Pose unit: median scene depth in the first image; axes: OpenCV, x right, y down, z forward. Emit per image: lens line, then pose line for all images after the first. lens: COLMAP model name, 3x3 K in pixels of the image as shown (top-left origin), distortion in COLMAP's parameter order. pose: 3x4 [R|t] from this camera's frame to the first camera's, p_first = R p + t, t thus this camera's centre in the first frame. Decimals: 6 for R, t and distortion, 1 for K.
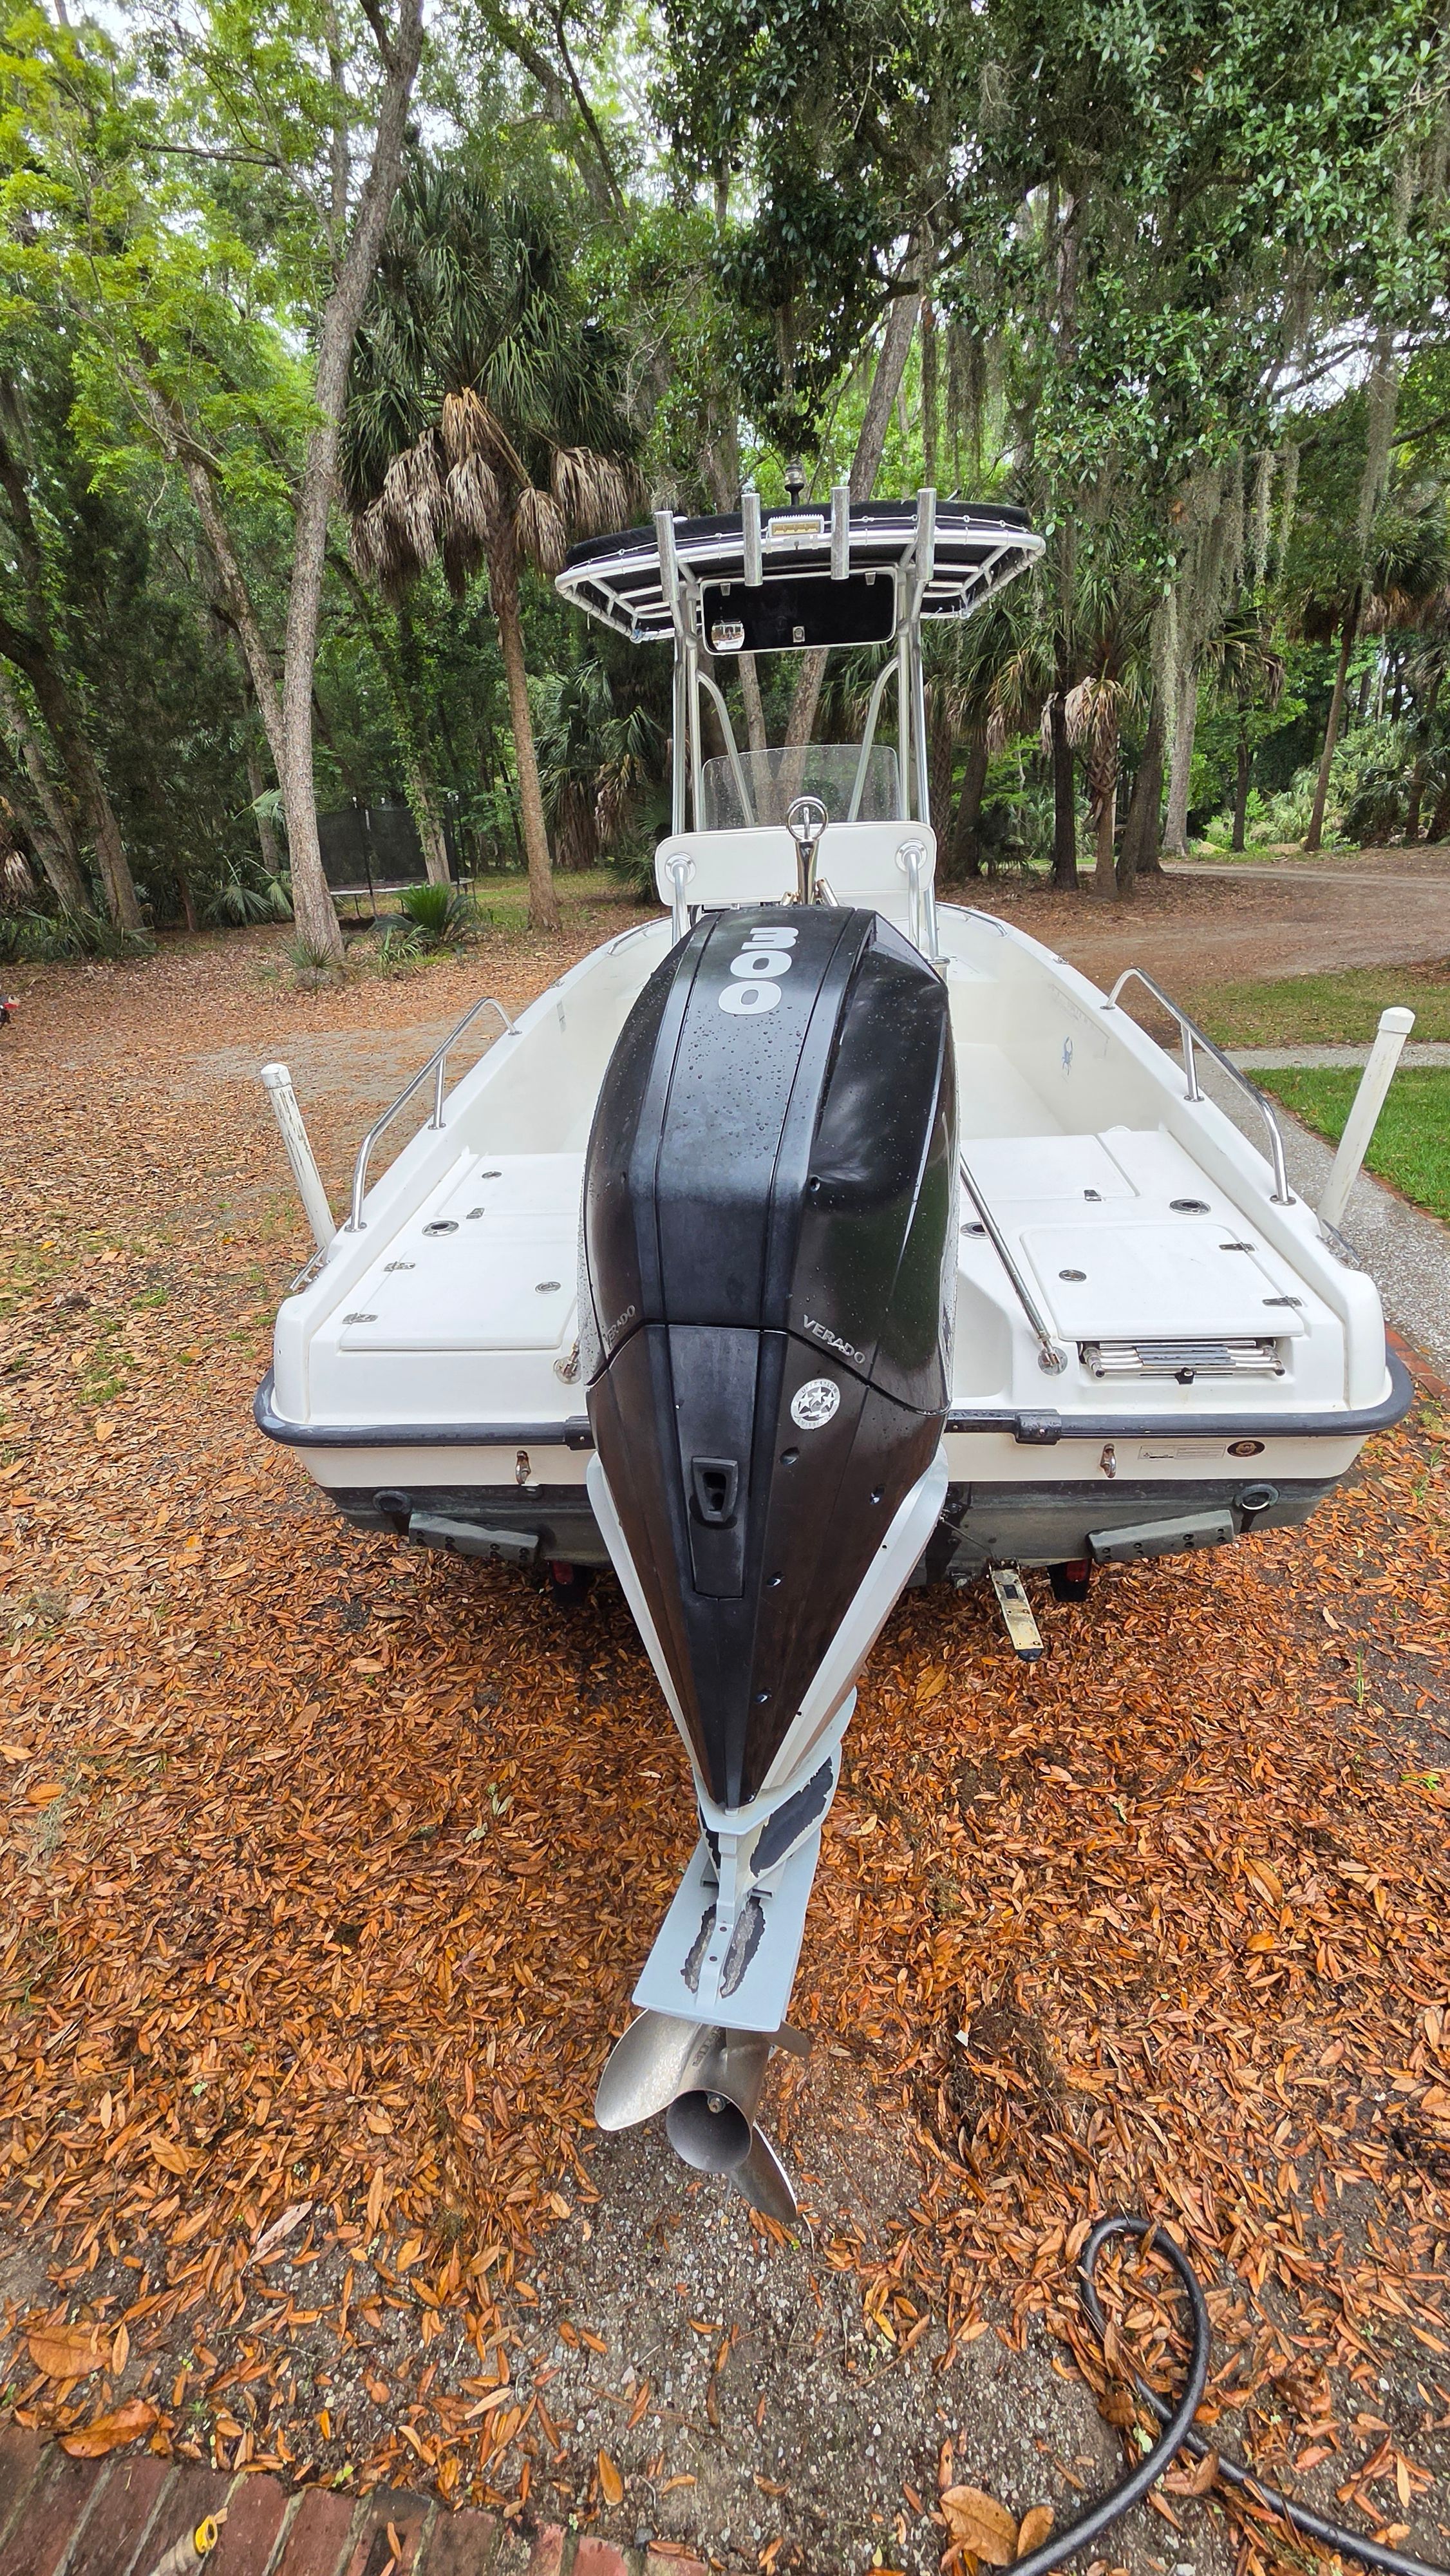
lens RADIAL K [[1046.4, 0, 730.9], [0, 1046.4, 1311.8], [0, 0, 1]] dist [-0.005119, -0.001642]
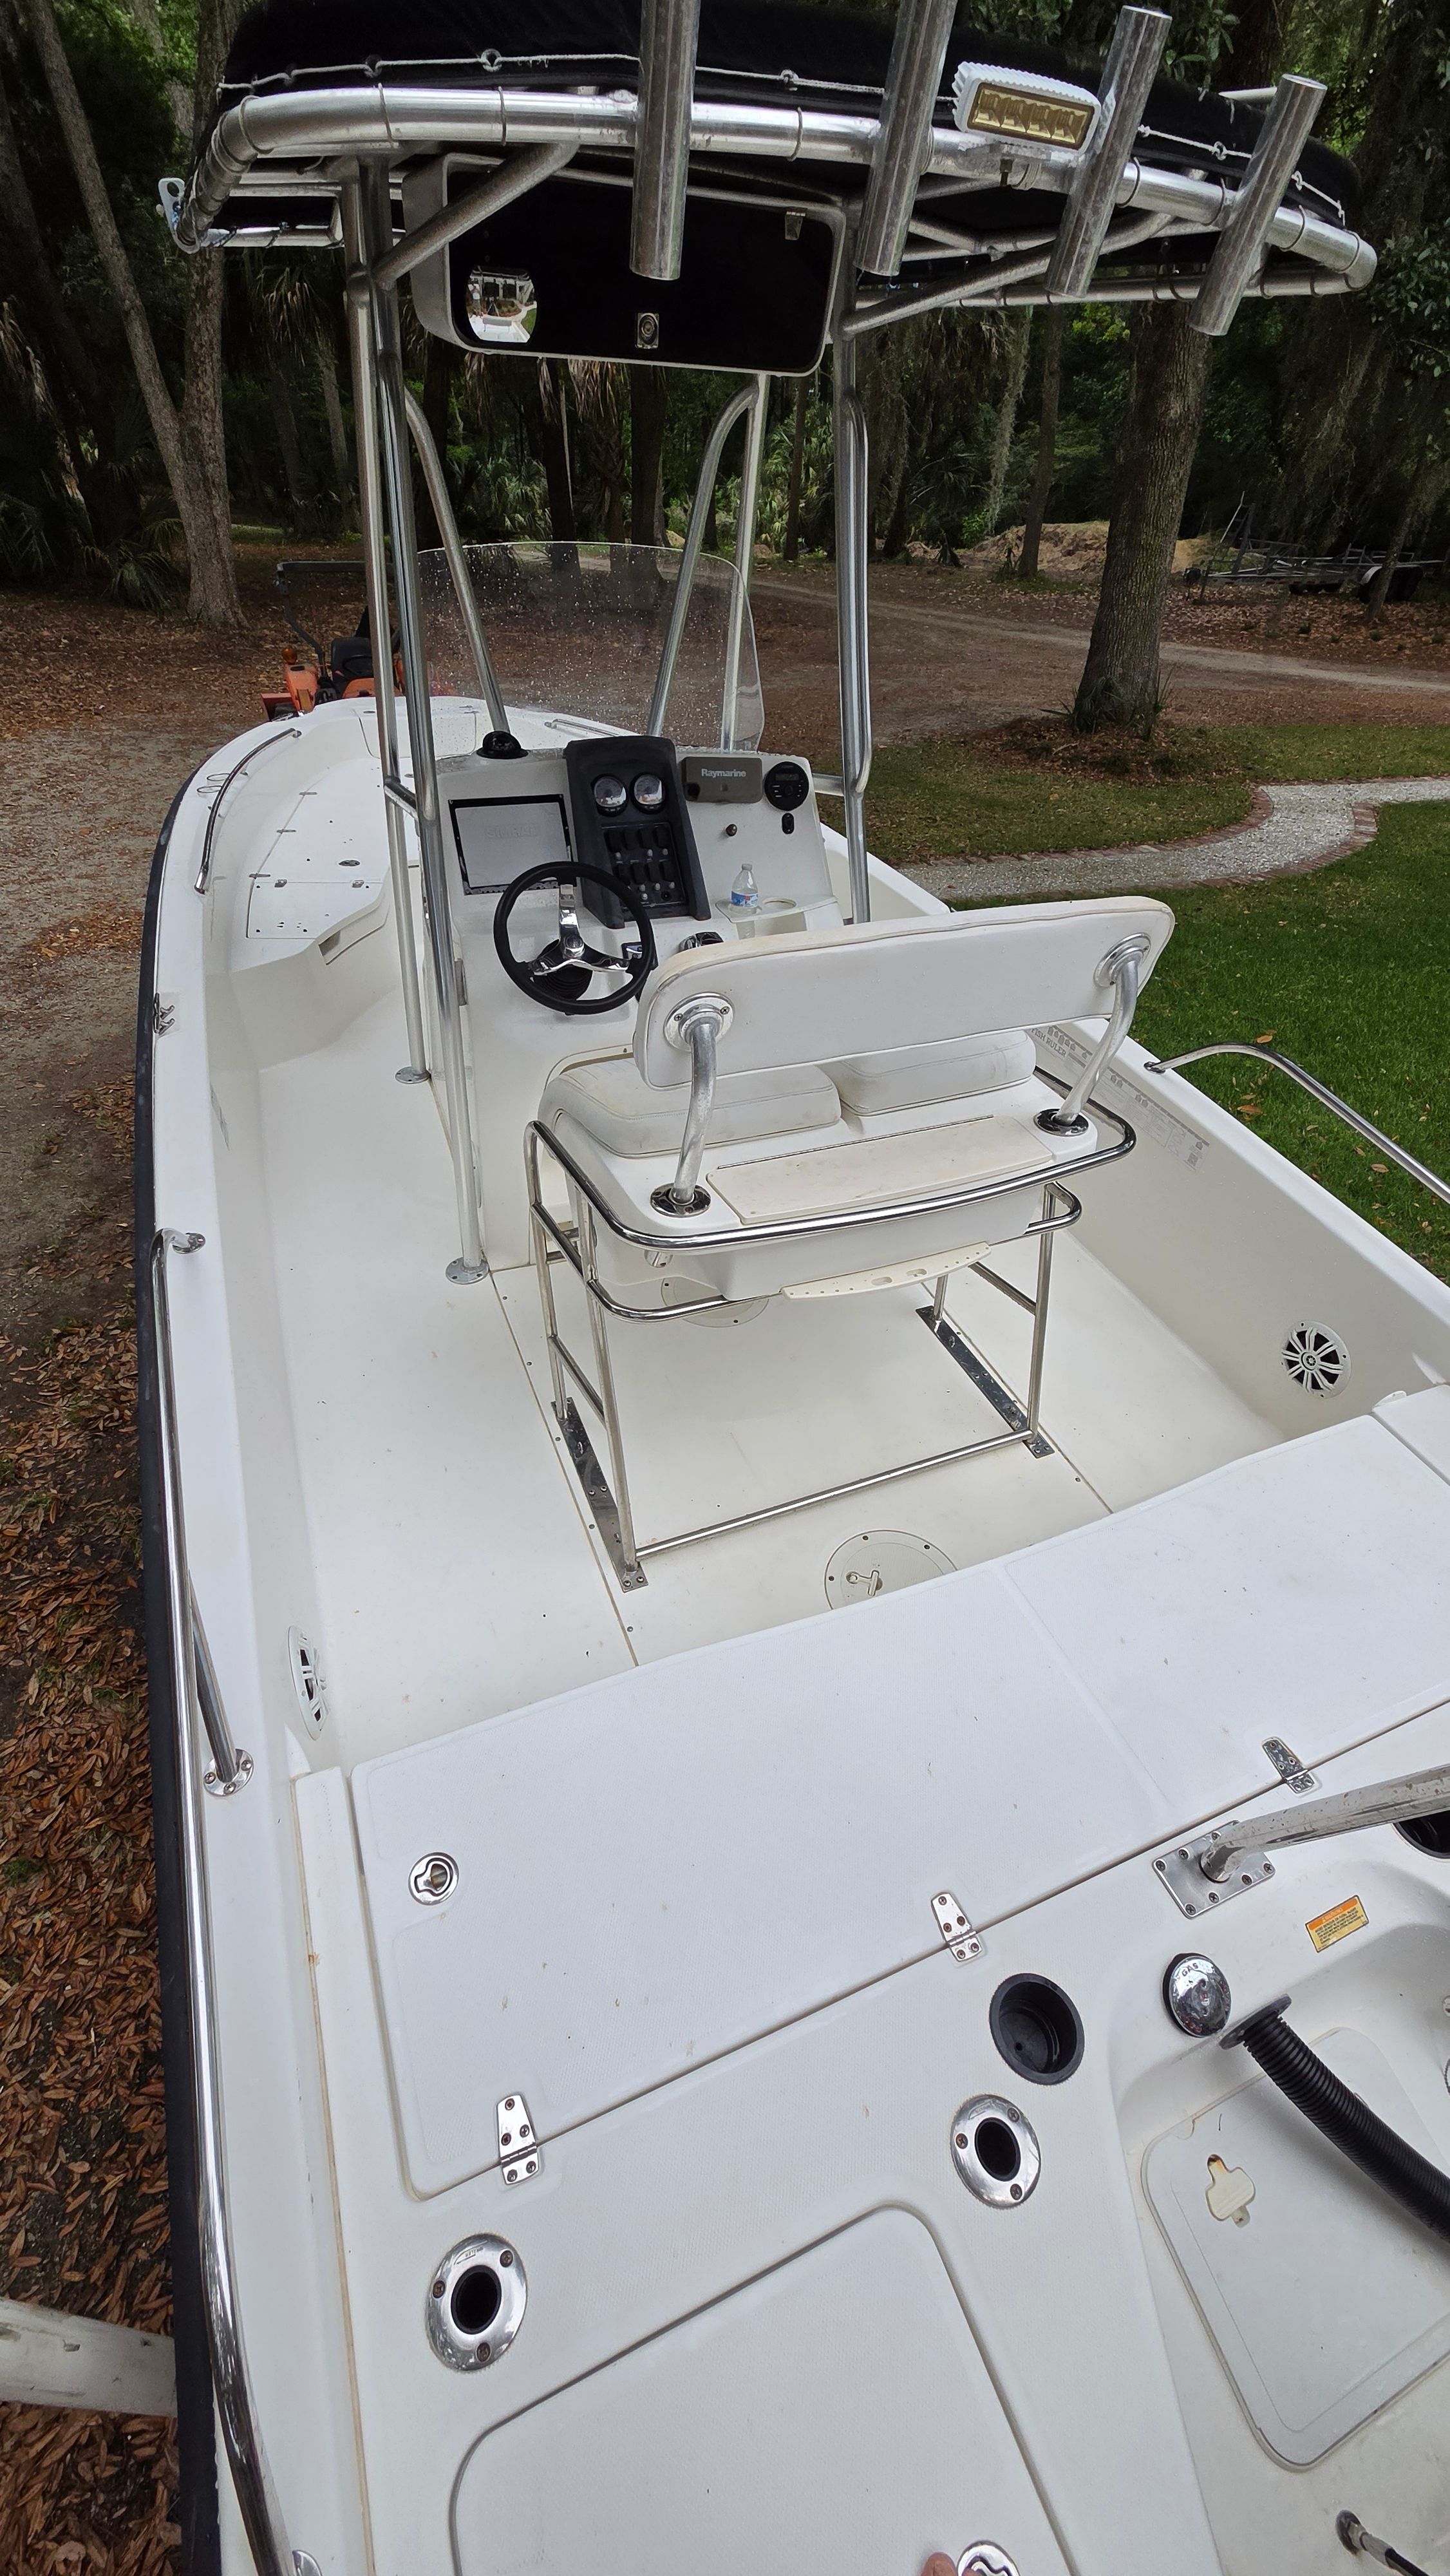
lens RADIAL K [[1046.4, 0, 725.3], [0, 1046.4, 1300.7], [0, 0, 1]] dist [-0.005119, -0.001642]
pose [[0.892028, -0.206949, 0.401819, -0.038772], [0.106825, 0.960364, 0.257468, -0.068791], [-0.439175, -0.186744, 0.878779, 0.097472]]
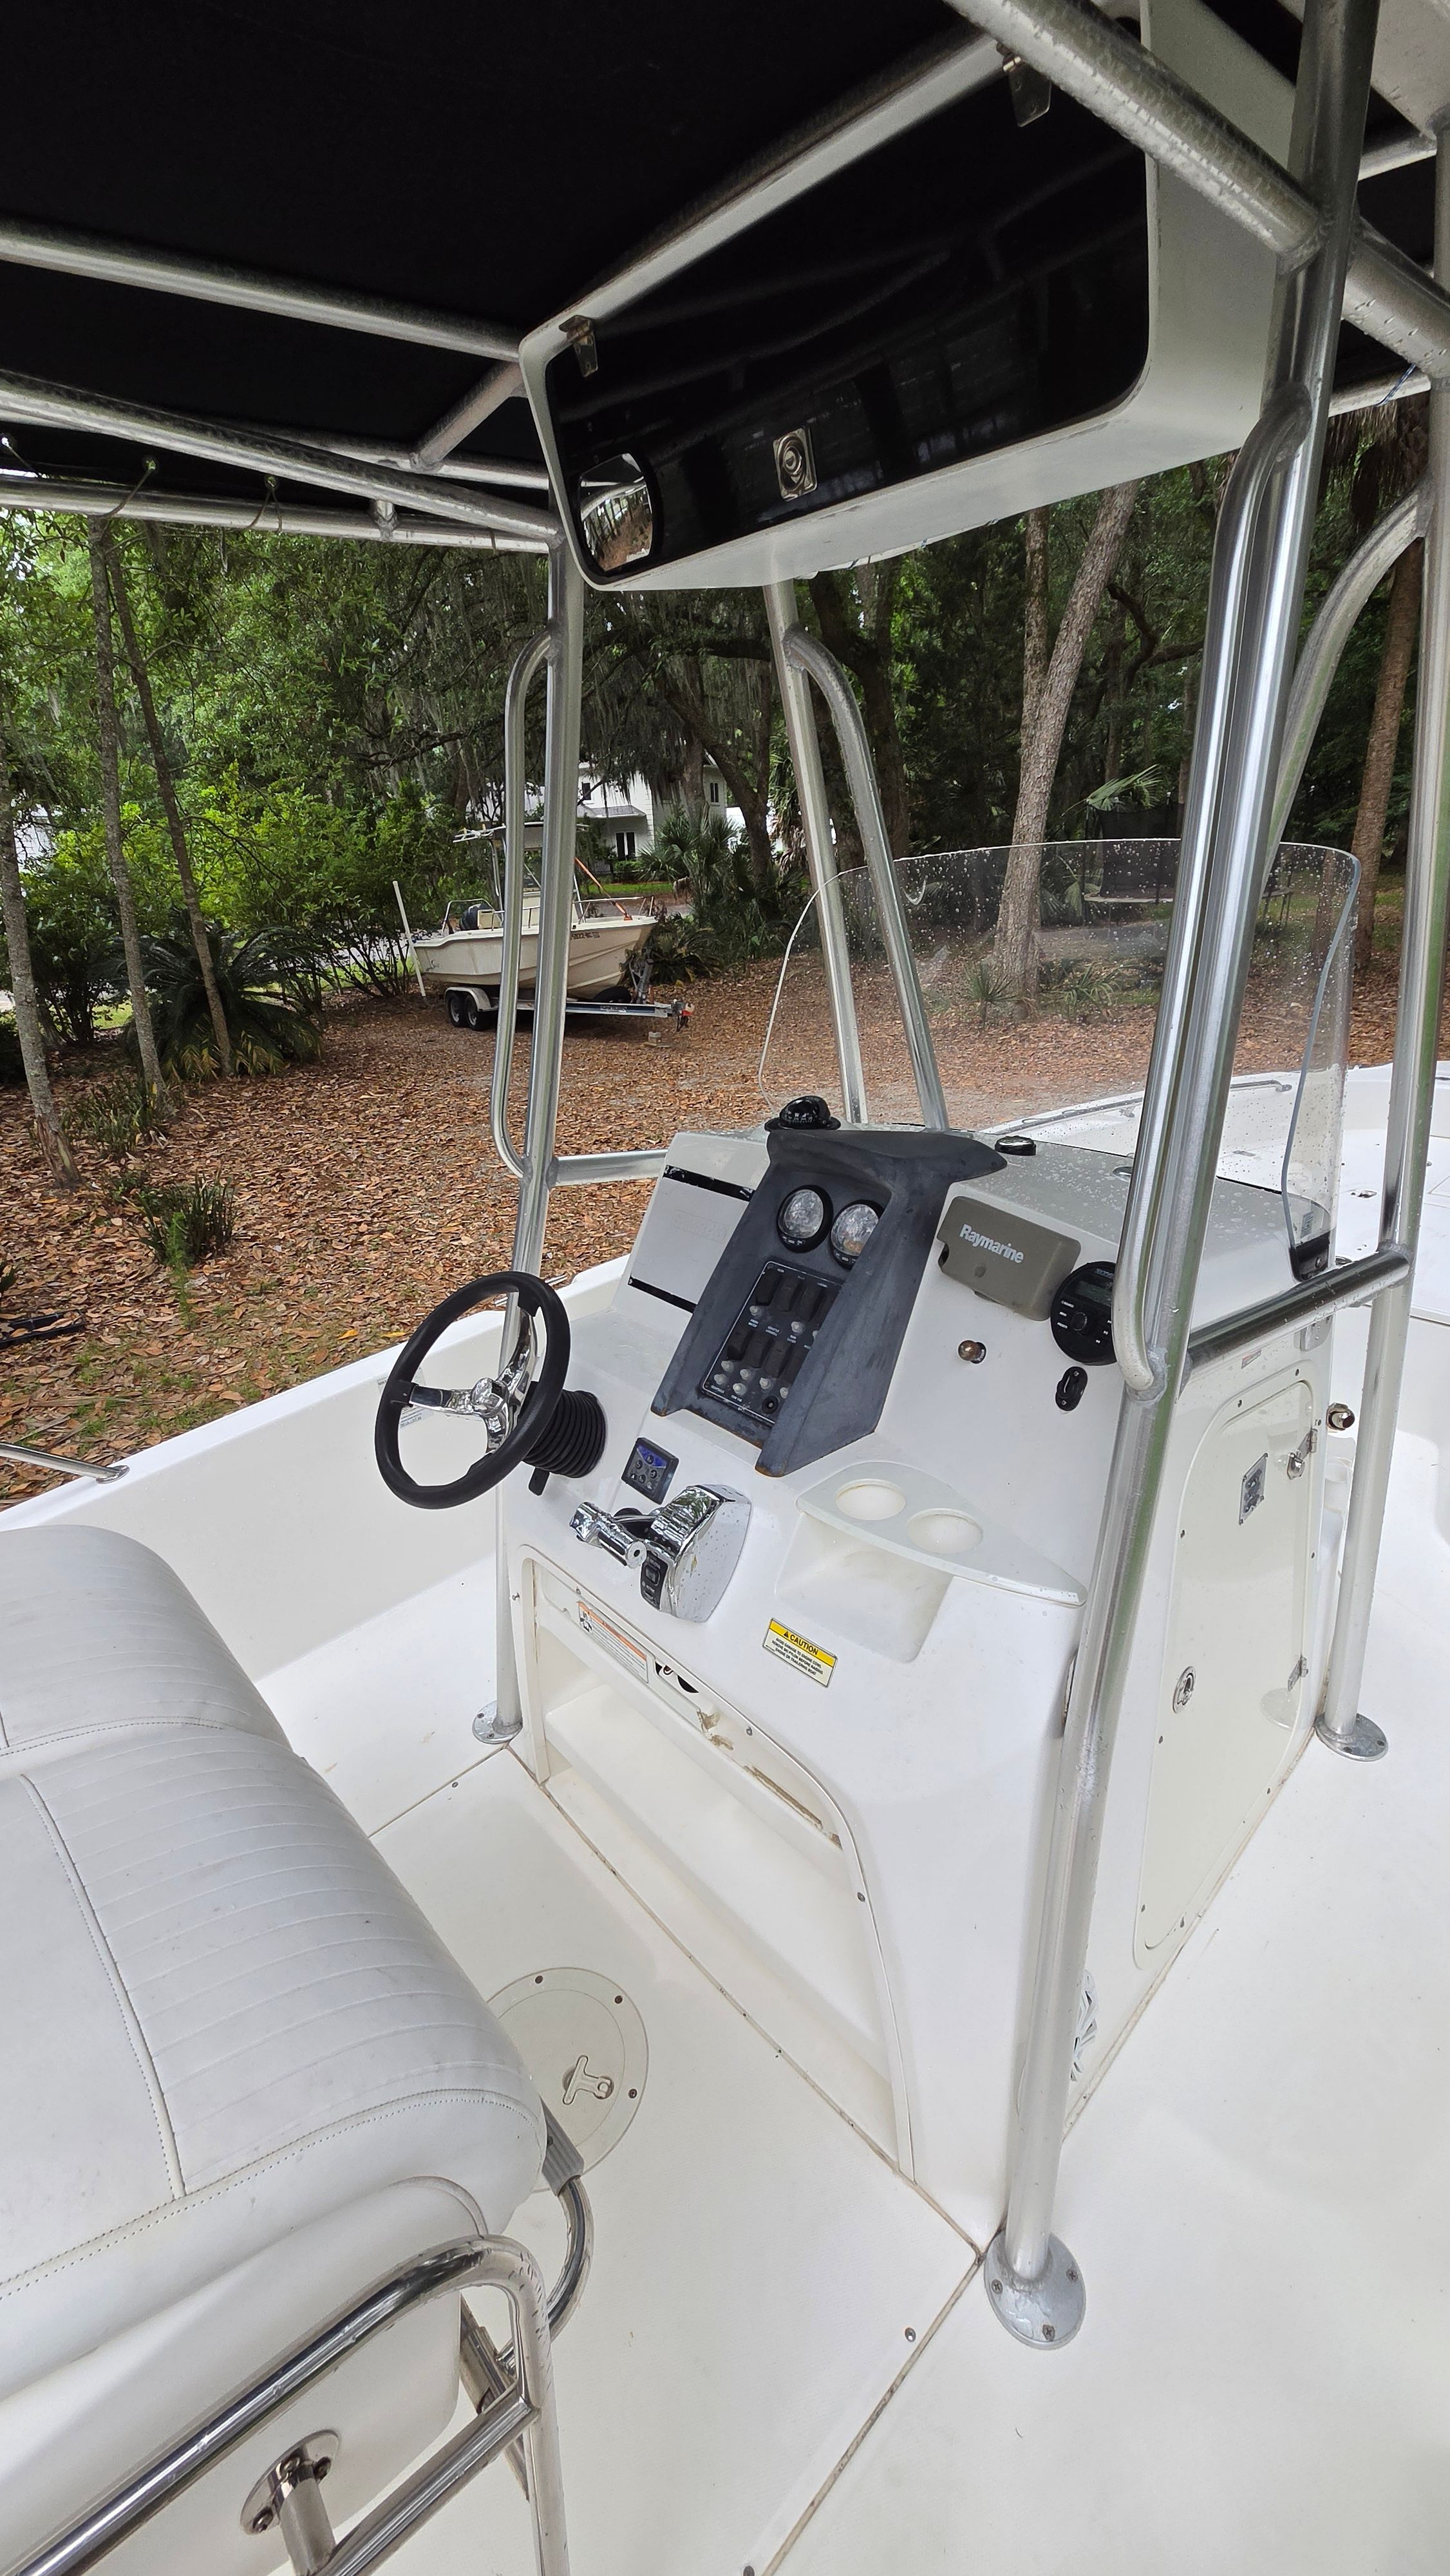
lens RADIAL K [[1046.4, 0, 724.4], [0, 1046.4, 1300.2], [0, 0, 1]] dist [-0.005119, -0.001642]
pose [[0.713255, 0.291314, -0.637498, 0.056220], [-0.285802, 0.951366, 0.114976, -0.097817], [0.639988, 0.100191, 0.761825, 0.167427]]
